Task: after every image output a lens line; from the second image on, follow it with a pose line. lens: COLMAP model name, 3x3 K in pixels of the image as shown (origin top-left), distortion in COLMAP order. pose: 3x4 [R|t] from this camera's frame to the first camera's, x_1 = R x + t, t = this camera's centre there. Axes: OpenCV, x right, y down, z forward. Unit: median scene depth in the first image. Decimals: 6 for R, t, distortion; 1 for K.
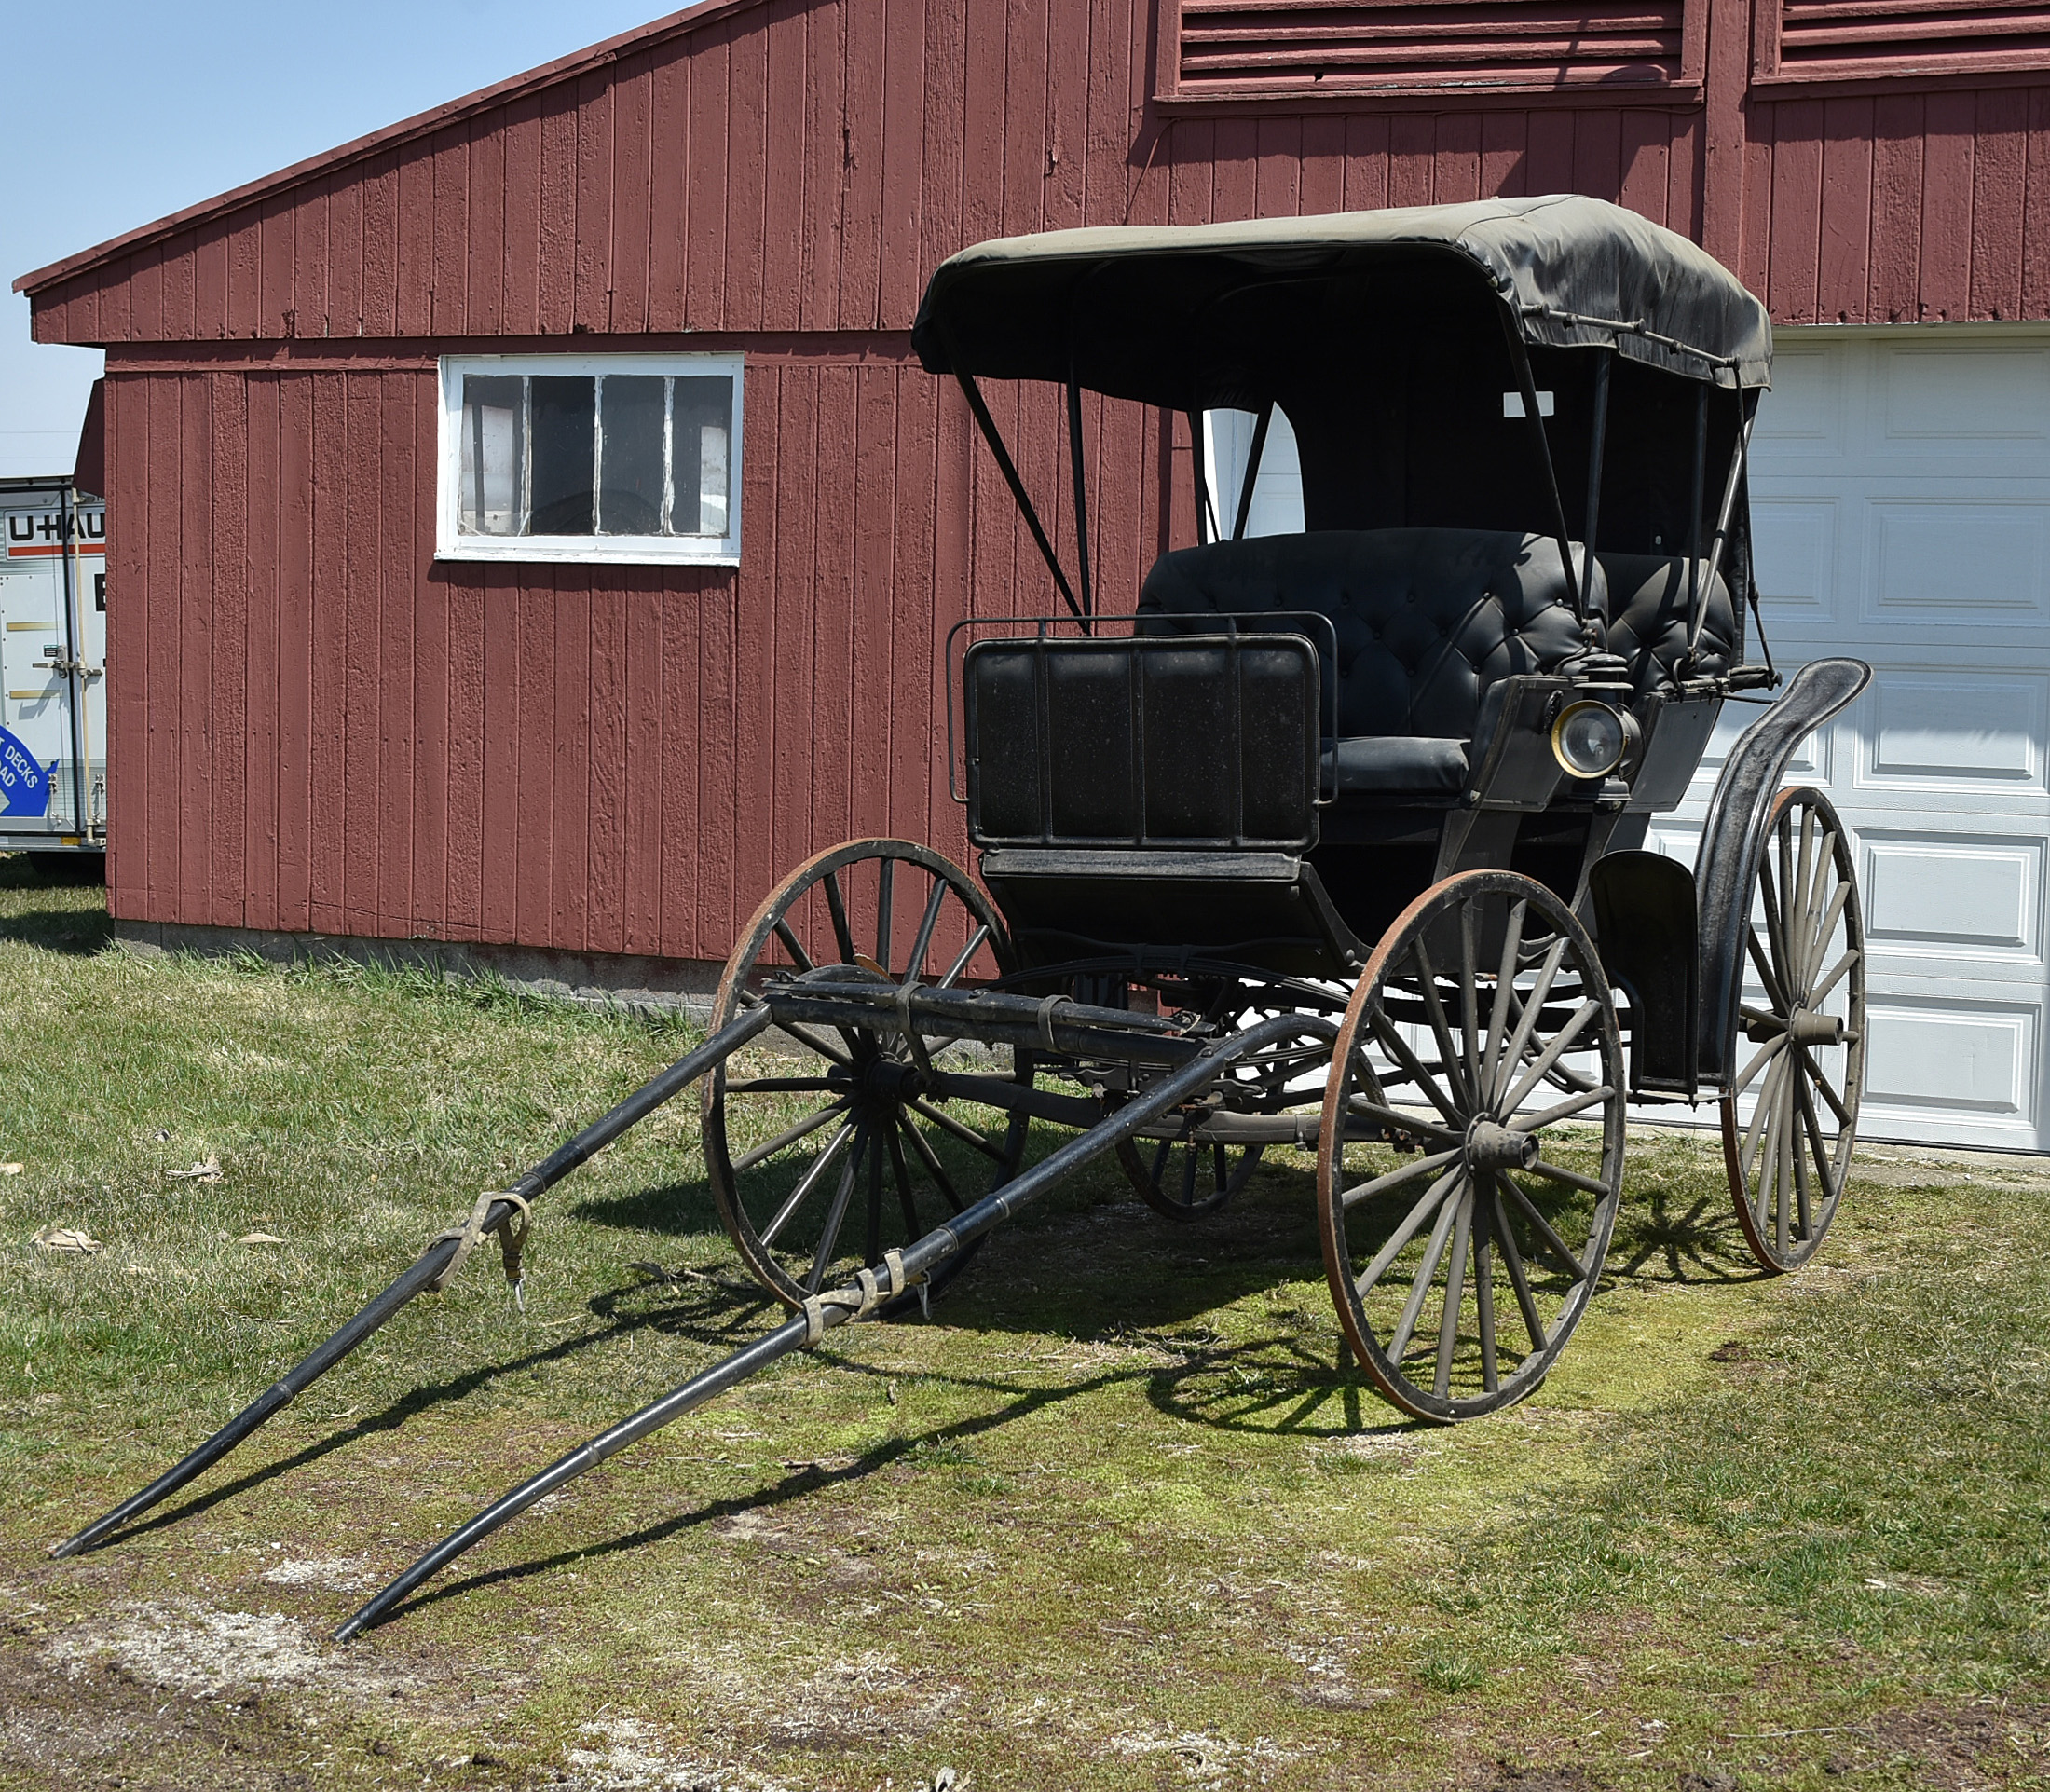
lens RADIAL K [[3873.7, 0, 1071.8], [0, 3873.7, 899.8], [0, 0, 1]] dist [-0.018186, 0.000000]
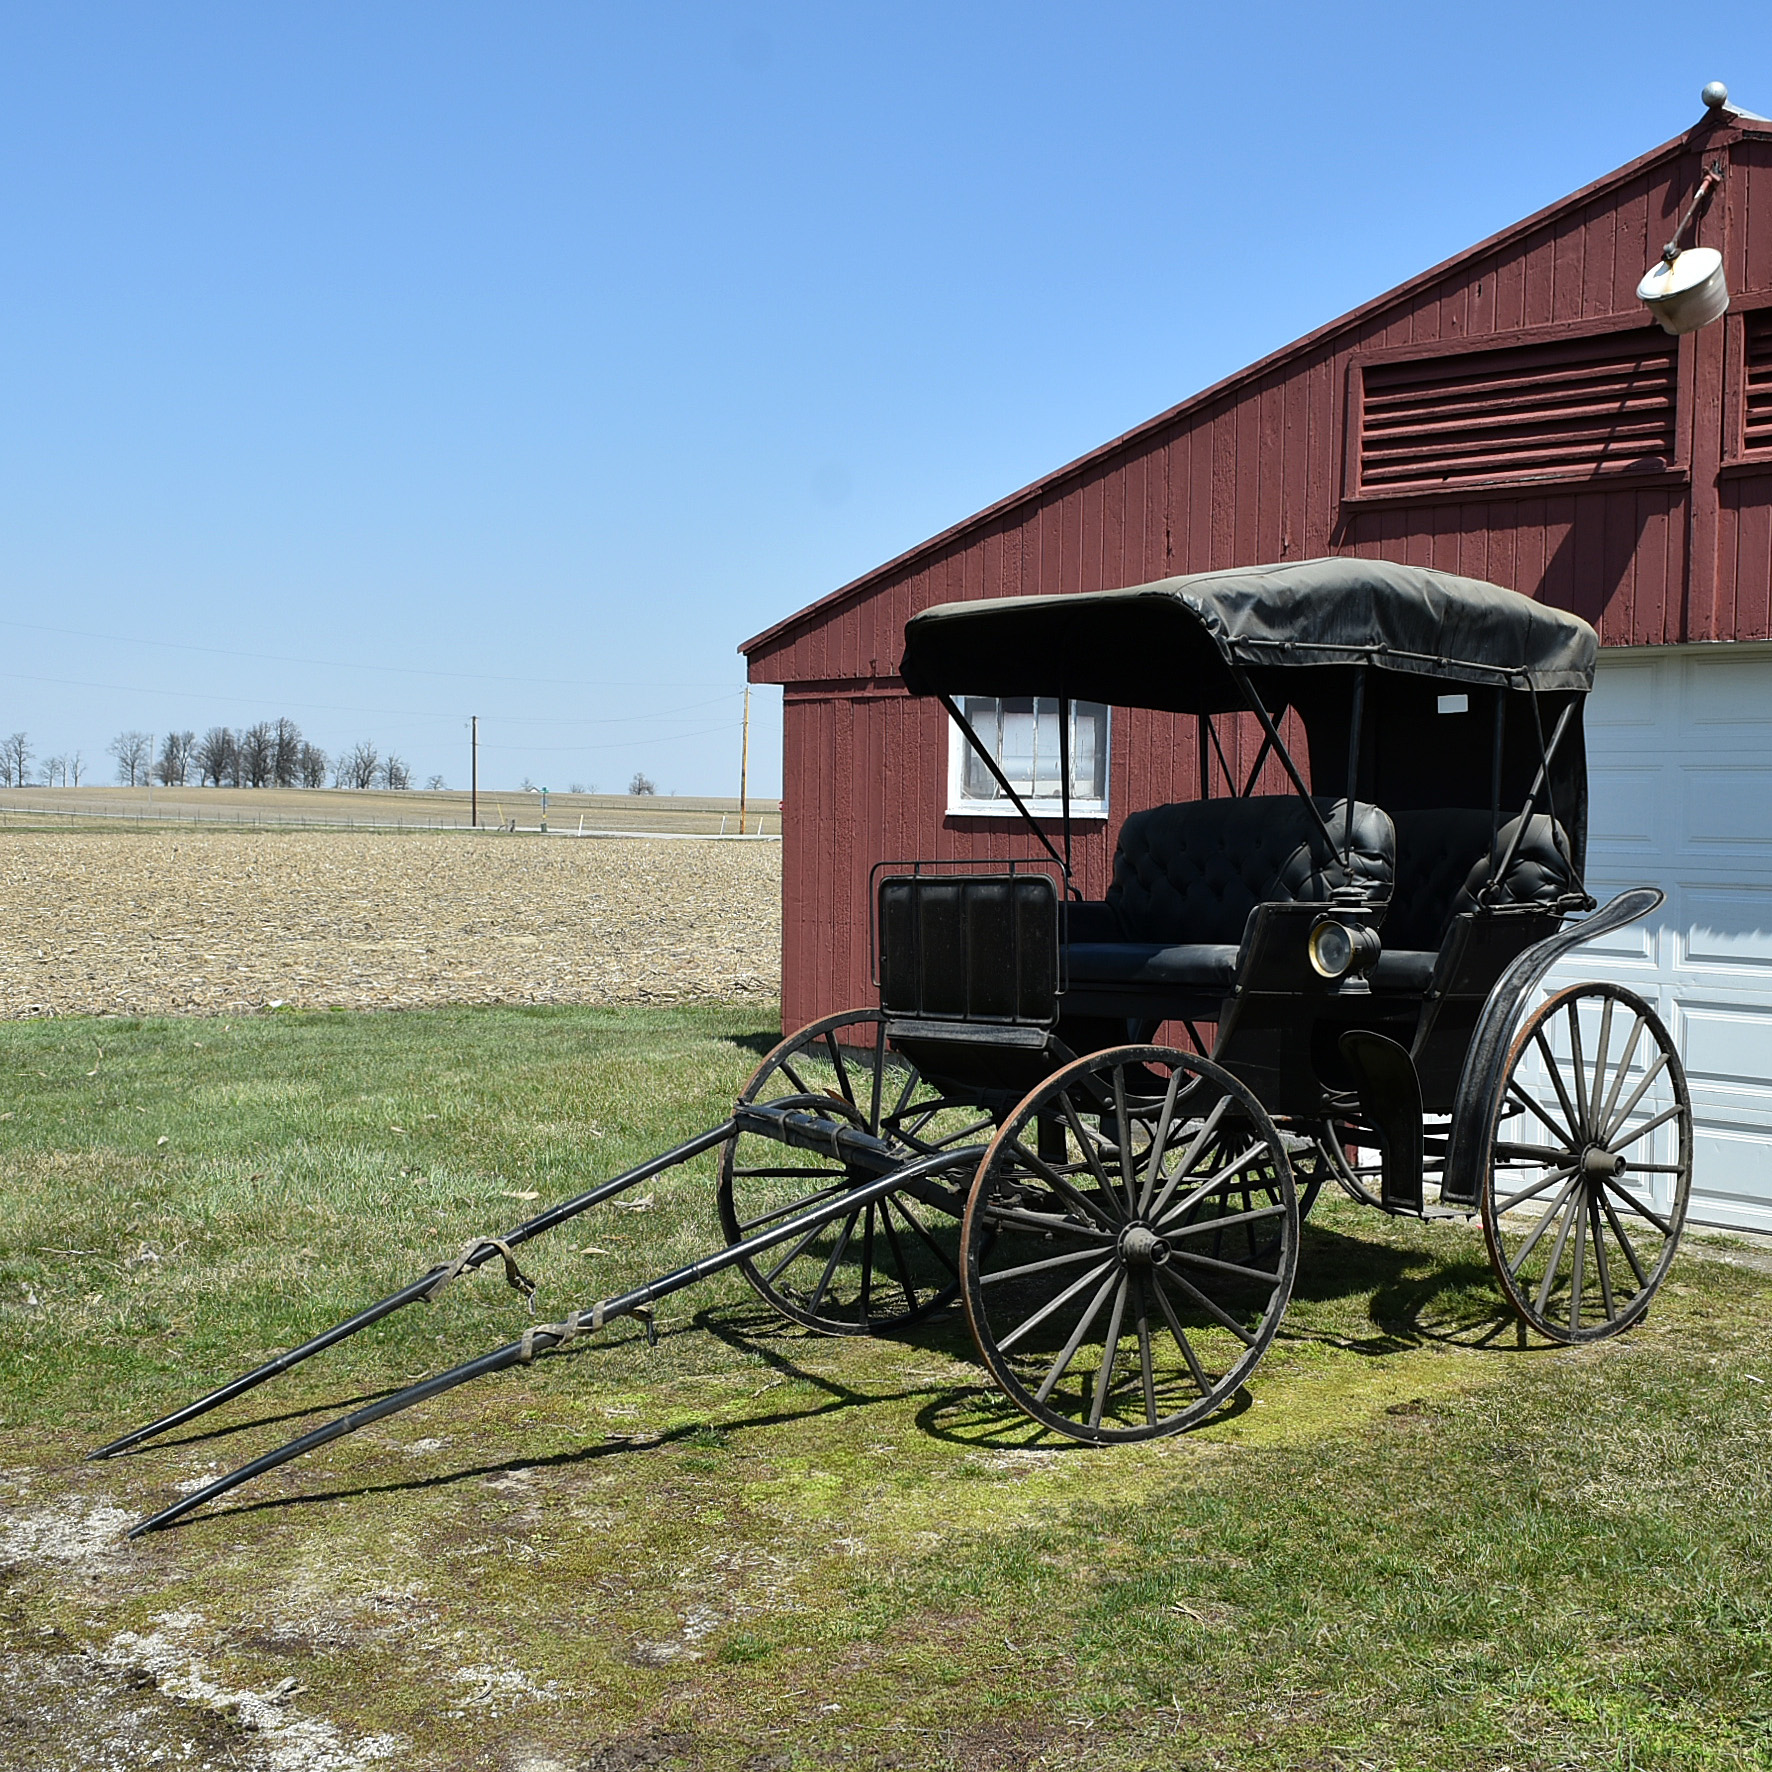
lens RADIAL K [[2399.1, 0, 1000.5], [0, 2399.1, 909.8], [0, 0, 1]] dist [-0.012872, 0.000000]
pose [[0.931230, 0.008845, -0.364325, 0.315054], [-0.024582, 0.998953, -0.038581, -0.018436], [0.363602, 0.044884, 0.930472, 0.155173]]
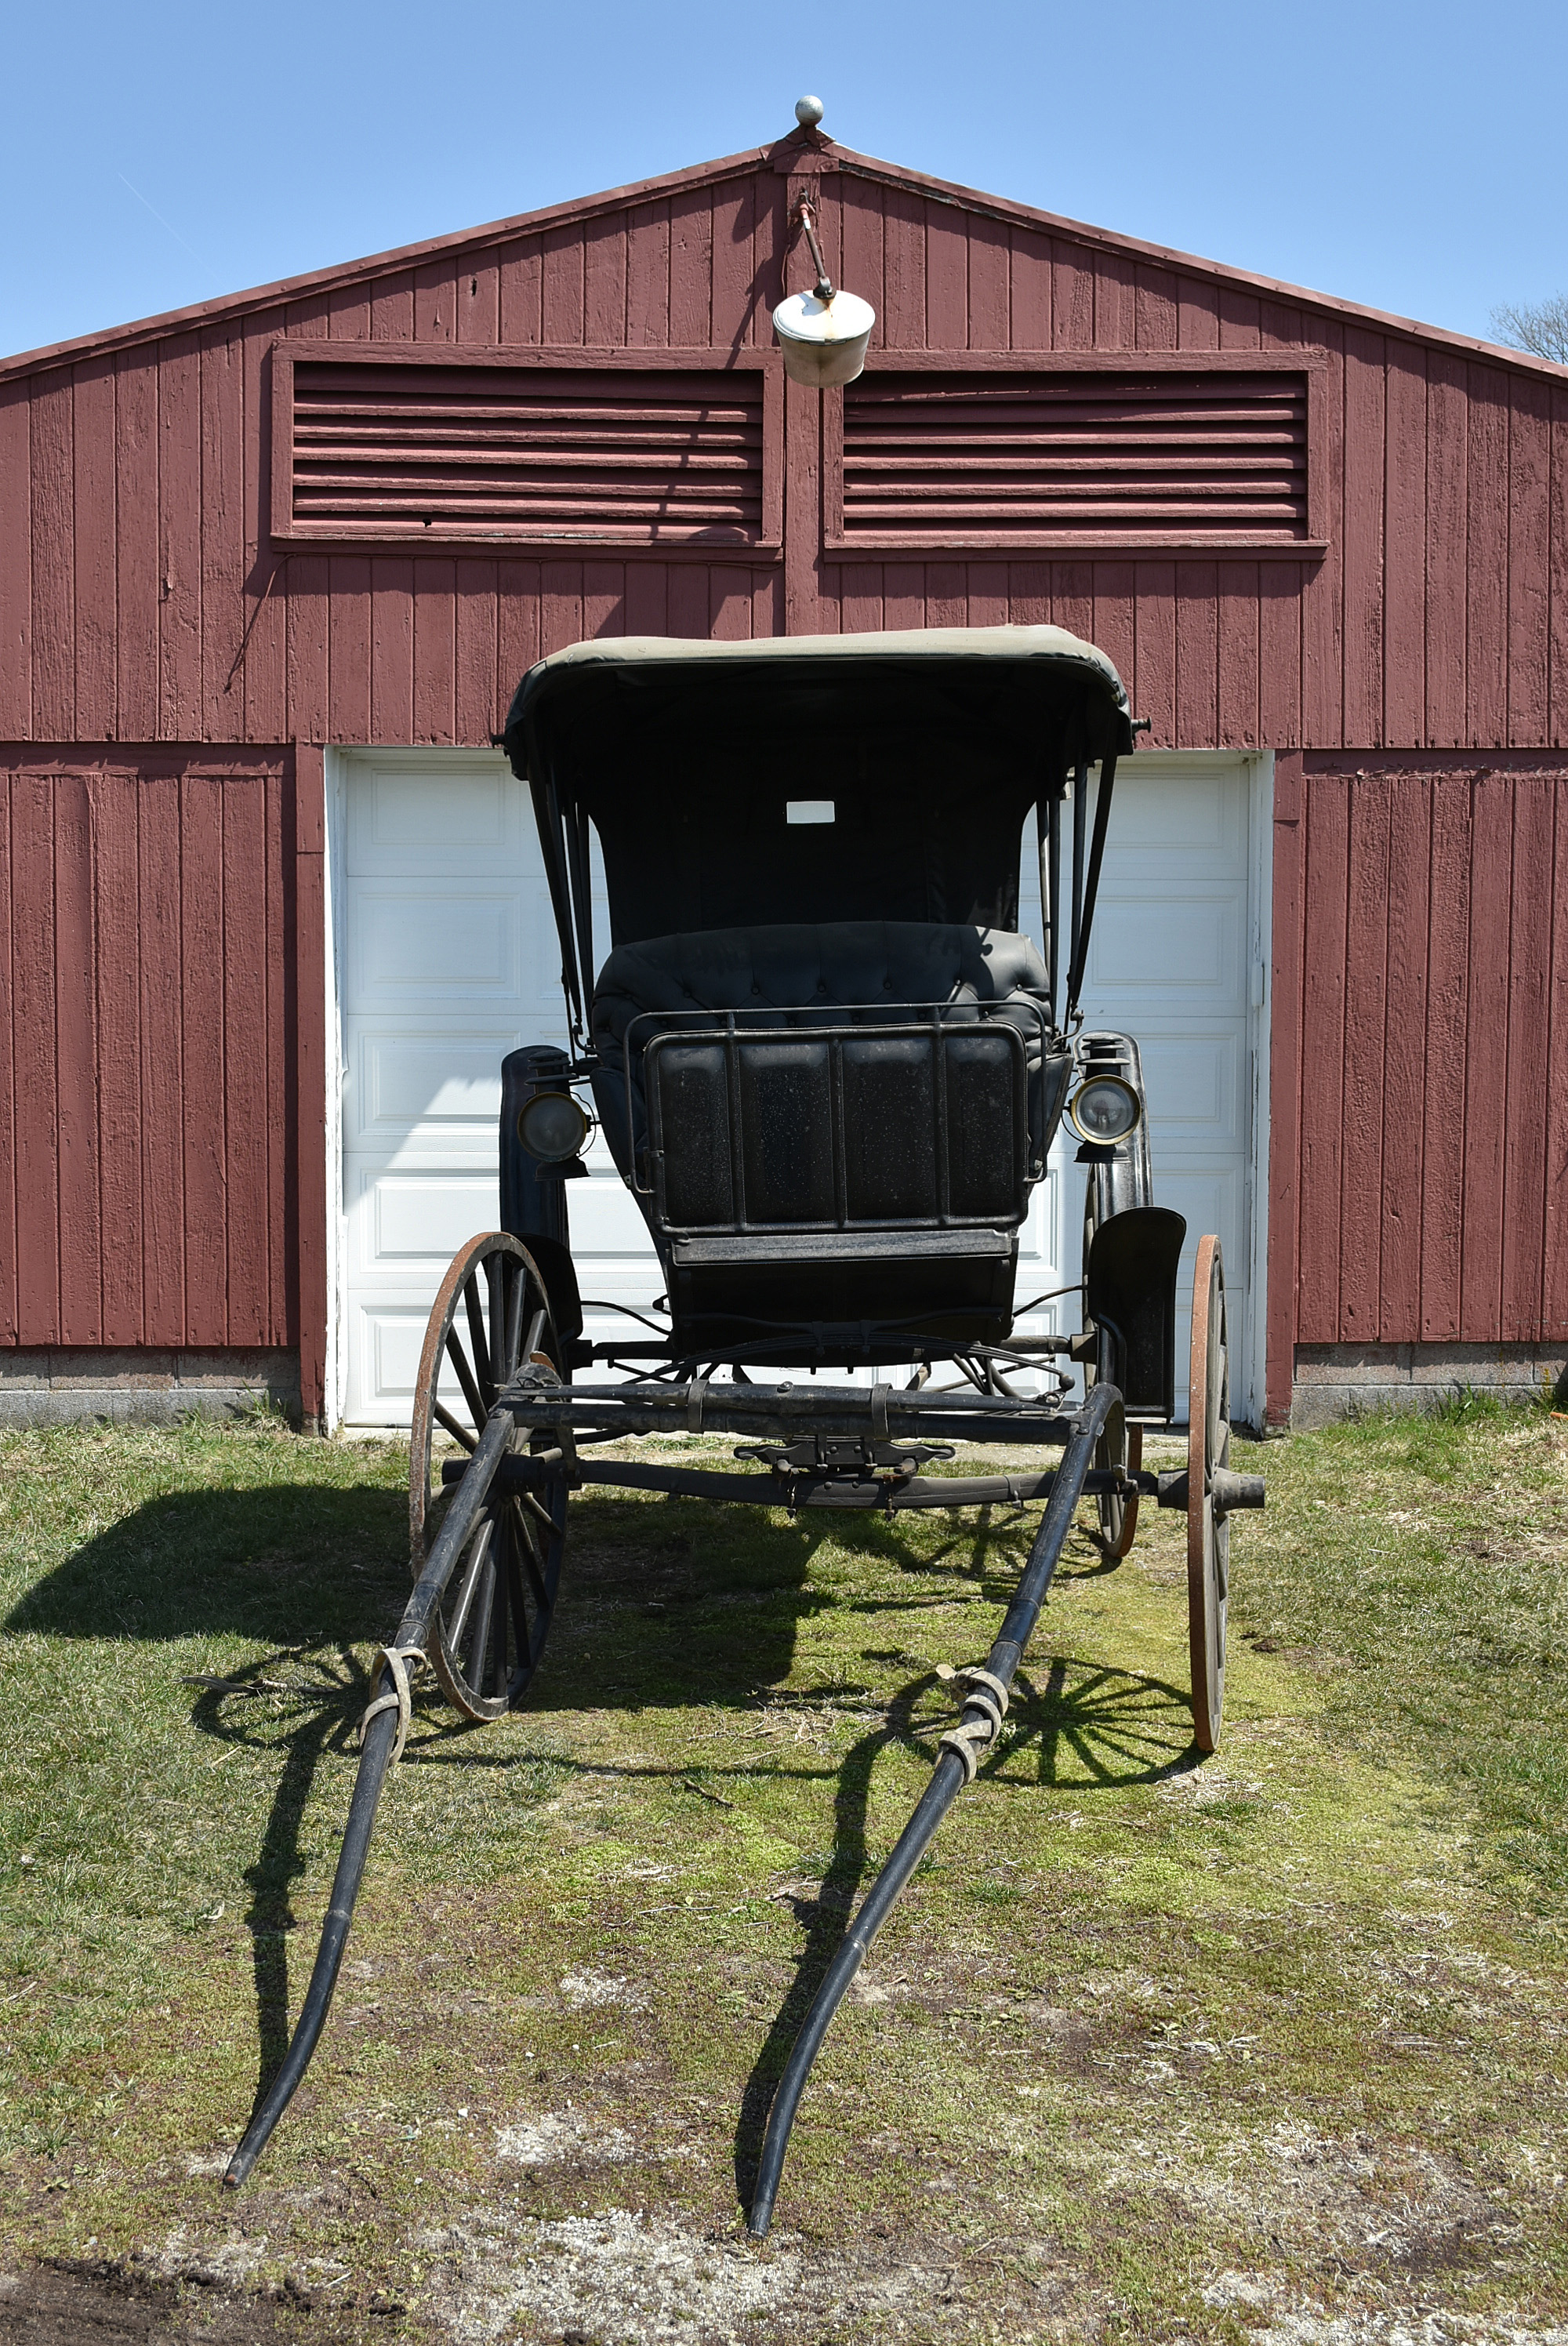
lens RADIAL K [[2860.6, 0, 819.4], [0, 2860.6, 1162.5], [0, 0, 1]] dist [-0.018656, 0.000000]
pose [[0.885300, -0.044555, 0.462880, -0.303821], [0.050475, 0.998725, -0.000405, -0.028203], [-0.462272, 0.023723, 0.886421, 0.288884]]
